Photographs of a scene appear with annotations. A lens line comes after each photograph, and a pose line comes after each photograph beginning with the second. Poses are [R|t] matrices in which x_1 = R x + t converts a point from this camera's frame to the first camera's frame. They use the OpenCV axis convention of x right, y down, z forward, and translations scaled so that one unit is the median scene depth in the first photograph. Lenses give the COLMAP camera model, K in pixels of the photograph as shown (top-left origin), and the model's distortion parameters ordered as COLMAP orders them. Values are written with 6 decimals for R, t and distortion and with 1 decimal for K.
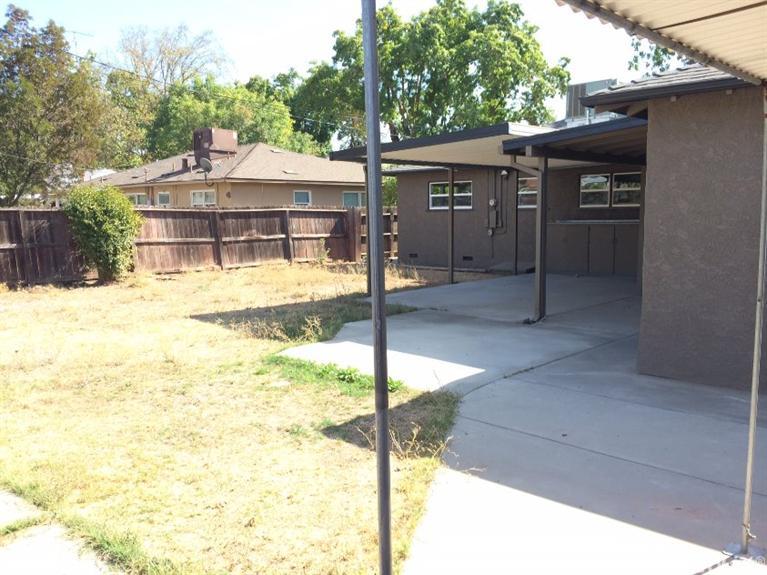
lens RADIAL K [[671.1, 0, 383.5], [0, 671.1, 287.5], [0, 0, 1]] dist [0.051715, 0.002761]
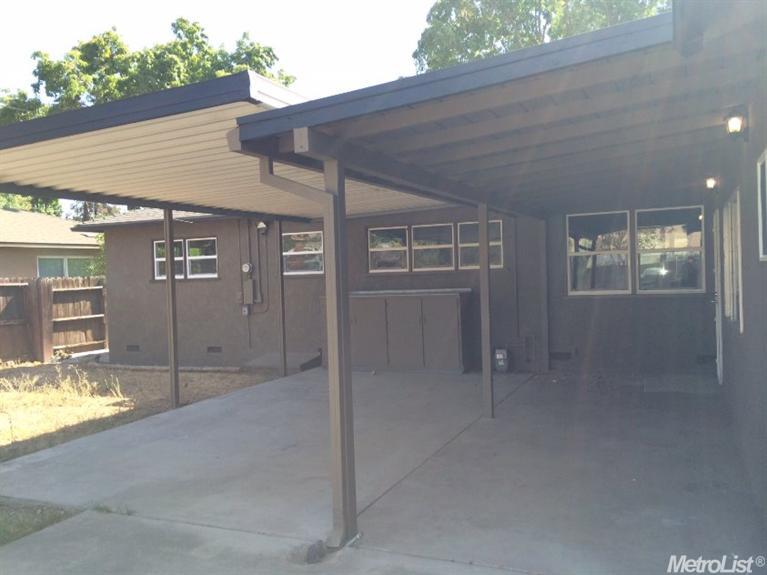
lens RADIAL K [[671.1, 0, 383.5], [0, 671.1, 287.5], [0, 0, 1]] dist [0.051715, 0.002761]
pose [[0.941586, -0.027111, 0.335678, 0.033604], [0.059885, 0.994348, -0.087671, -0.020336], [-0.331404, 0.102652, 0.937888, 0.166860]]
